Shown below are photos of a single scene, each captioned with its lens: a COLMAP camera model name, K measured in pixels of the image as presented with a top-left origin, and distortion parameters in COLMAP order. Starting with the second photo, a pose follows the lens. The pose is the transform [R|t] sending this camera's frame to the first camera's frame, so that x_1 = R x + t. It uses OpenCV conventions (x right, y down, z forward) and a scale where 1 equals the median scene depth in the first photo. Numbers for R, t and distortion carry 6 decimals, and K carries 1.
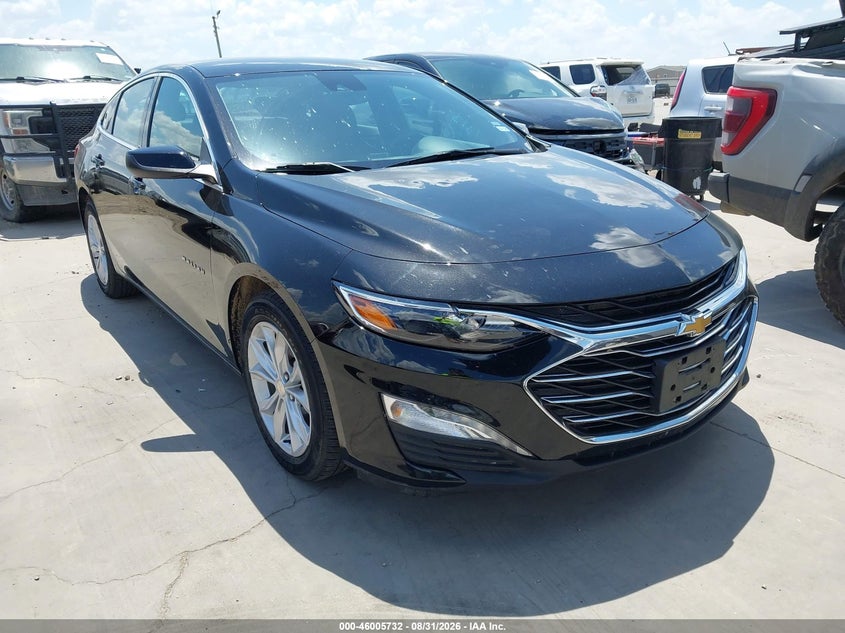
lens RADIAL K [[622.4, 0, 419.9], [0, 622.4, 312.0], [0, 0, 1]] dist [0.034037, -0.037843]
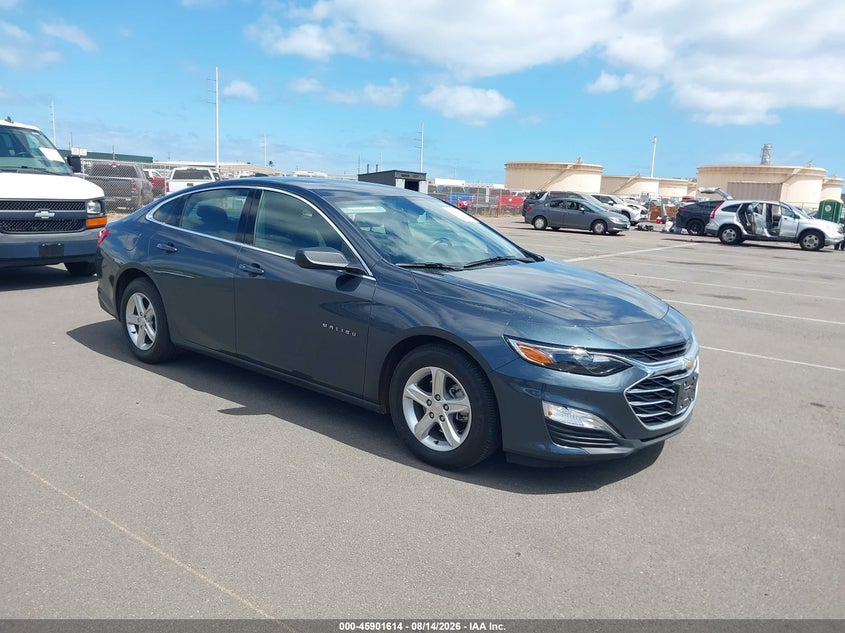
lens RADIAL K [[622.4, 0, 424.4], [0, 622.4, 319.3], [0, 0, 1]] dist [0.034037, -0.037843]
pose [[0.963920, 0.016304, 0.265694, -0.806286], [0.018670, 0.991523, -0.128580, 0.117337], [-0.265538, 0.128901, 0.955444, -0.546834]]
